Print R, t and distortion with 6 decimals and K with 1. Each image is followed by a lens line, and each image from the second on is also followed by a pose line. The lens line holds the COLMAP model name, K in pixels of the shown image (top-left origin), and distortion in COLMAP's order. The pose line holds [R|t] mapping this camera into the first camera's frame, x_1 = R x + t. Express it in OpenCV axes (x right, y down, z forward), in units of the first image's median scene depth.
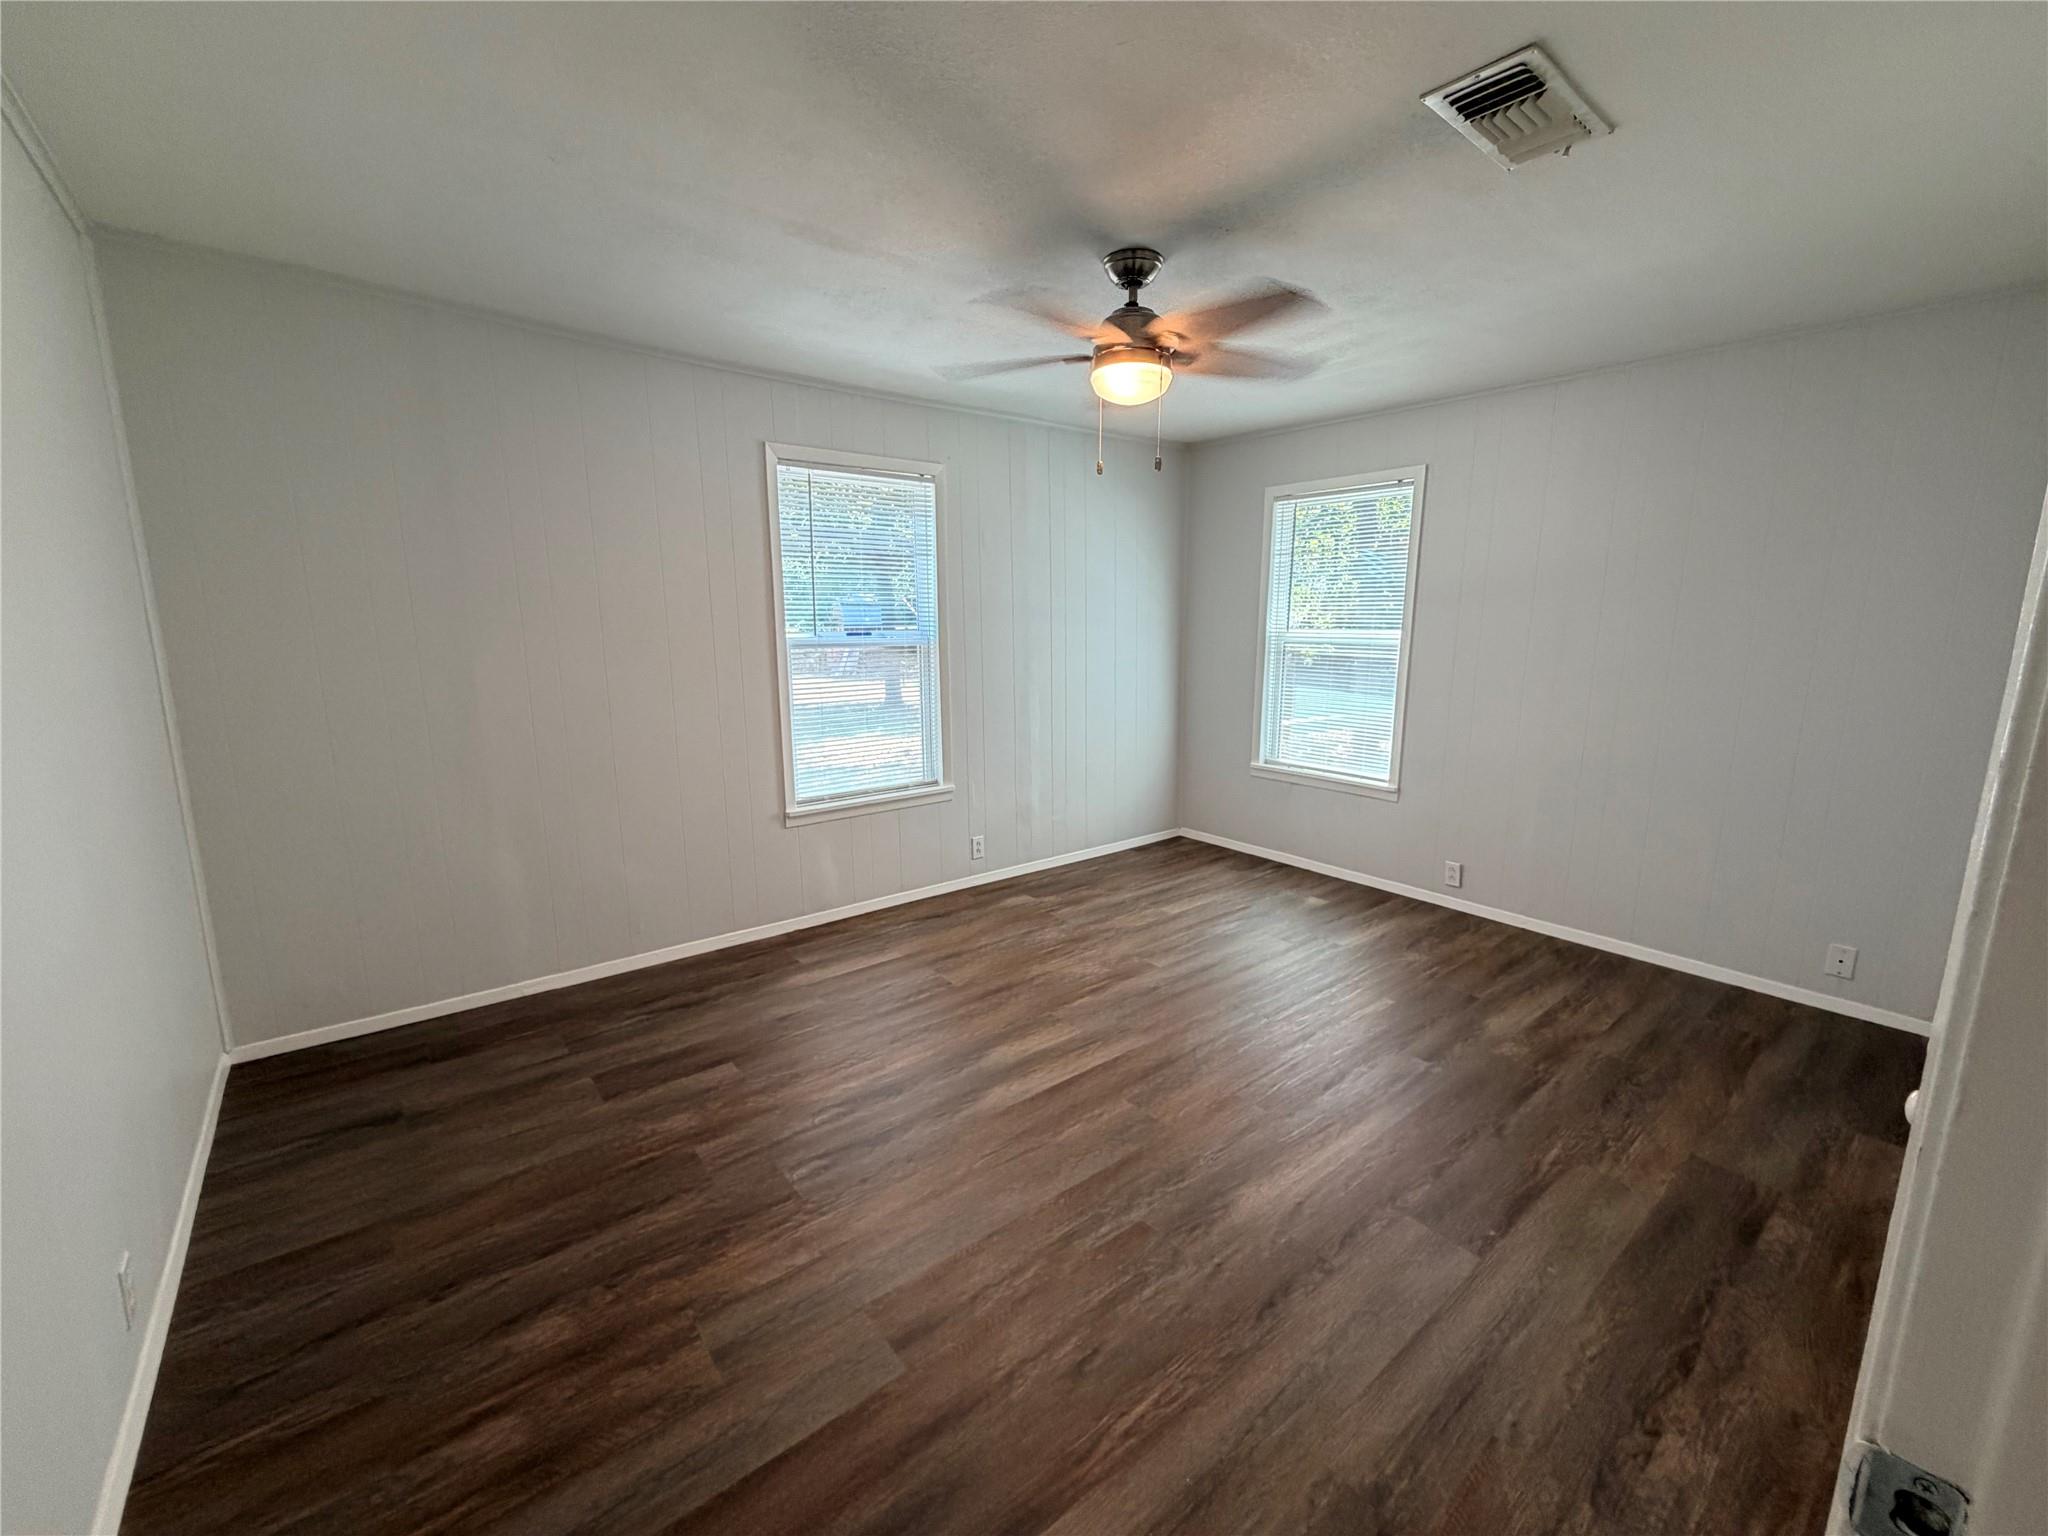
lens RADIAL K [[815.5, 0, 1020.3], [0, 815.5, 769.8], [0, 0, 1]] dist [-0.002789, 0.000564]
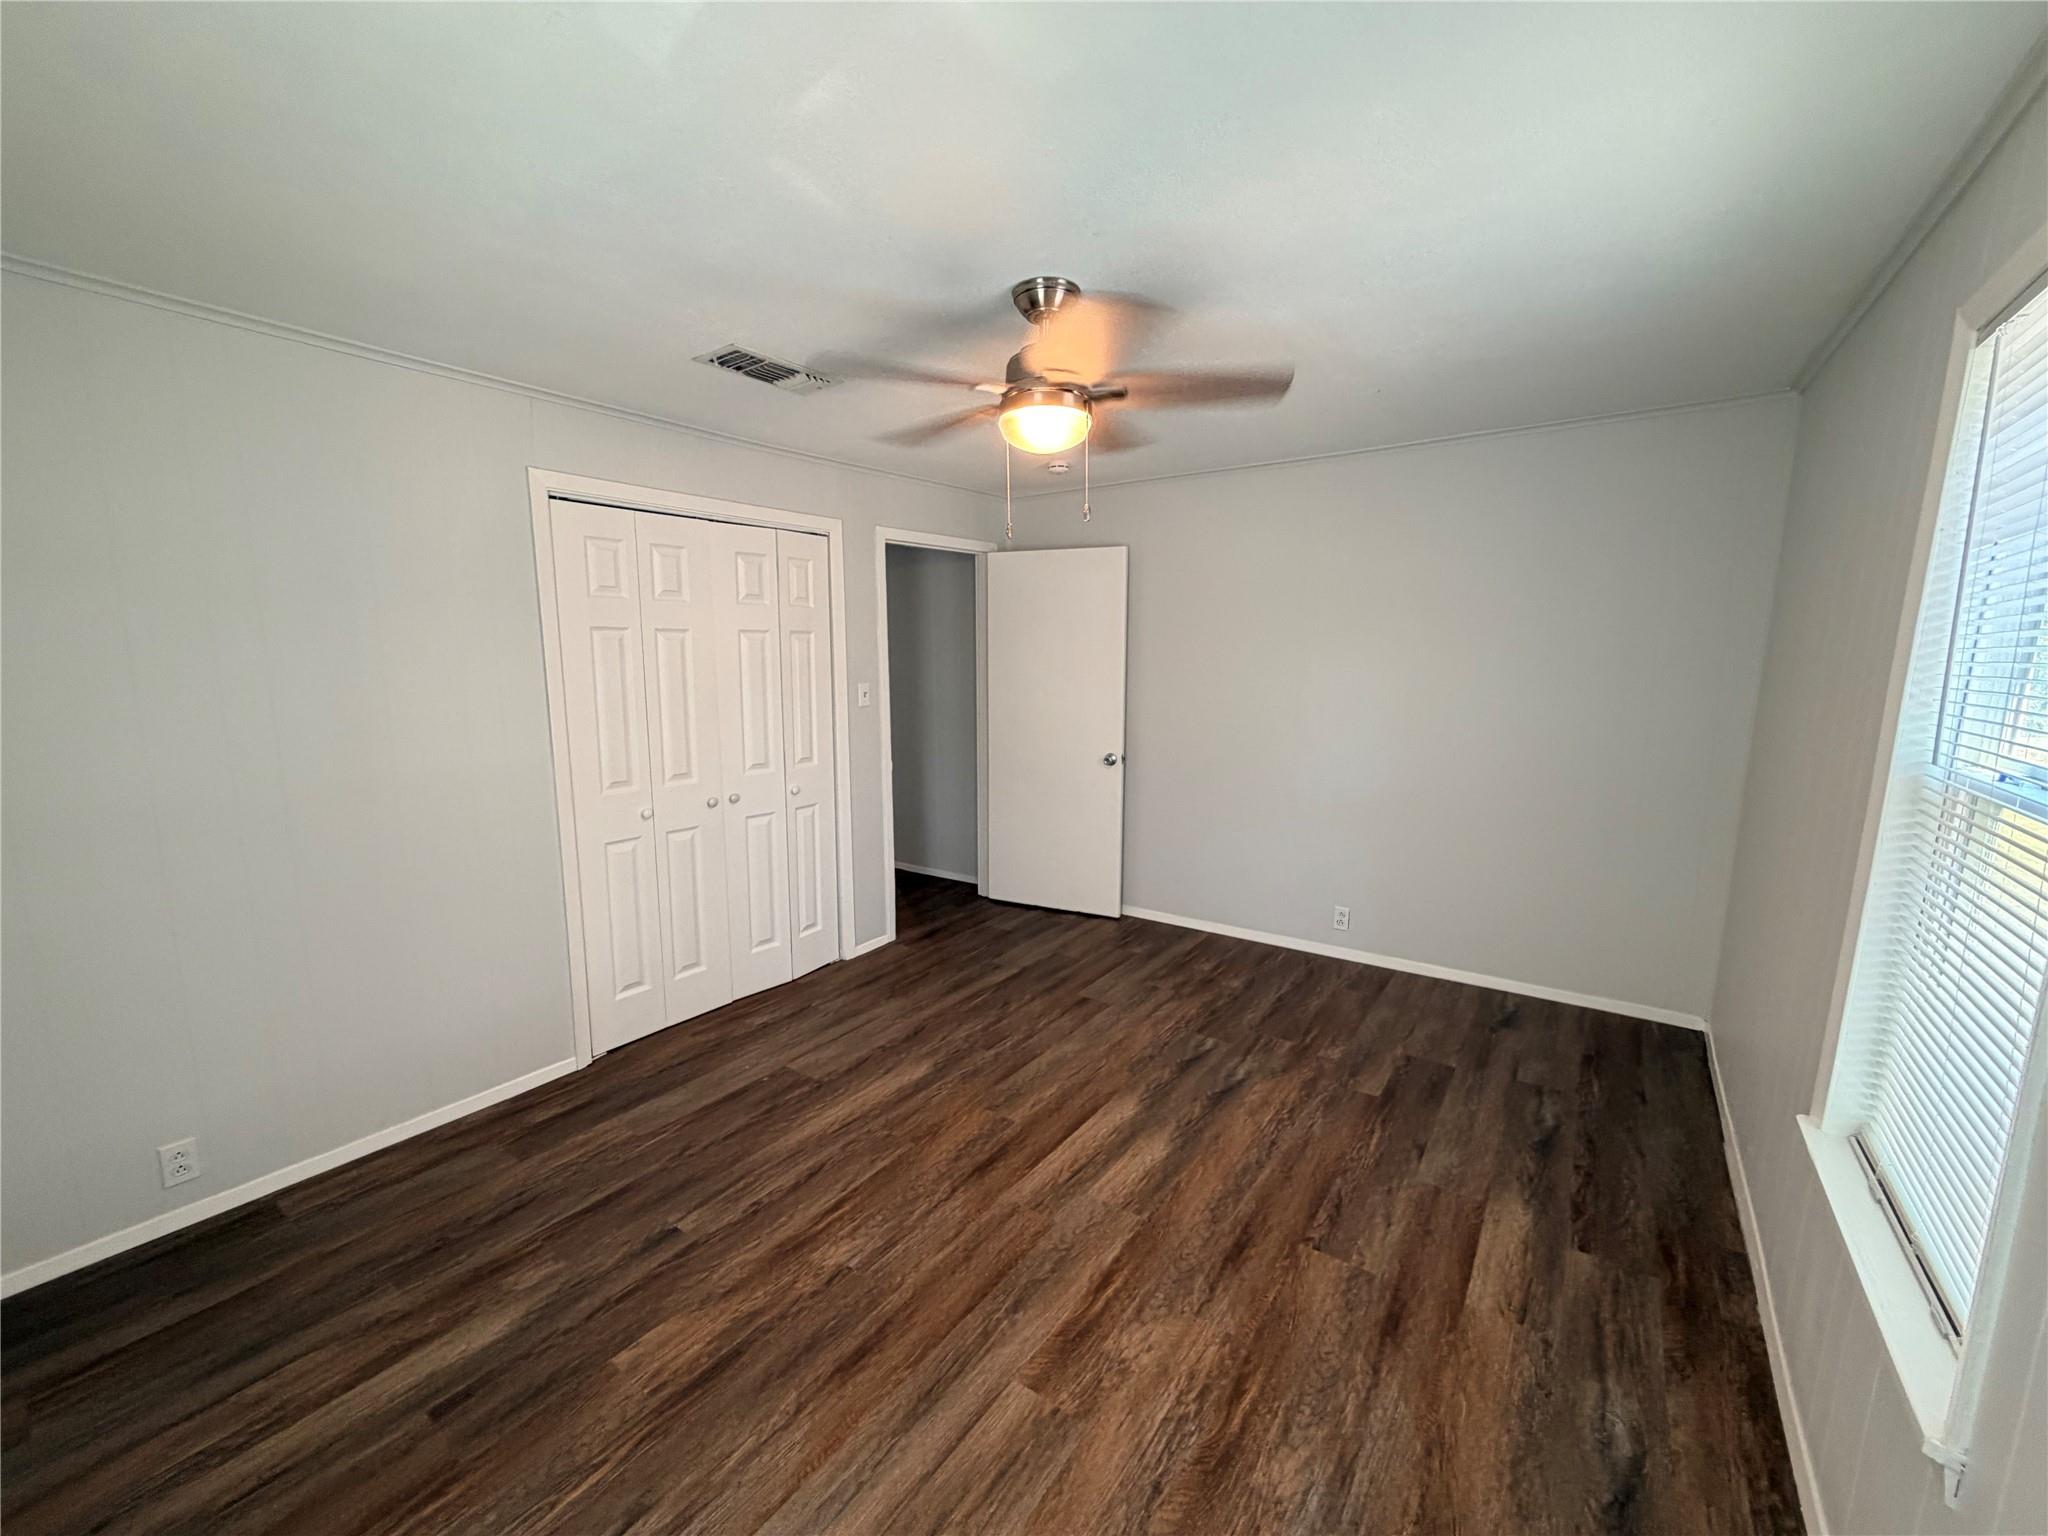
lens RADIAL K [[815.5, 0, 1022.1], [0, 815.5, 769.6], [0, 0, 1]] dist [-0.002789, 0.000564]
pose [[-0.961722, 0.038784, -0.271269, 0.423052], [-0.050659, 0.947707, 0.315096, -0.414162], [0.269304, 0.316777, -0.909466, 1.953403]]
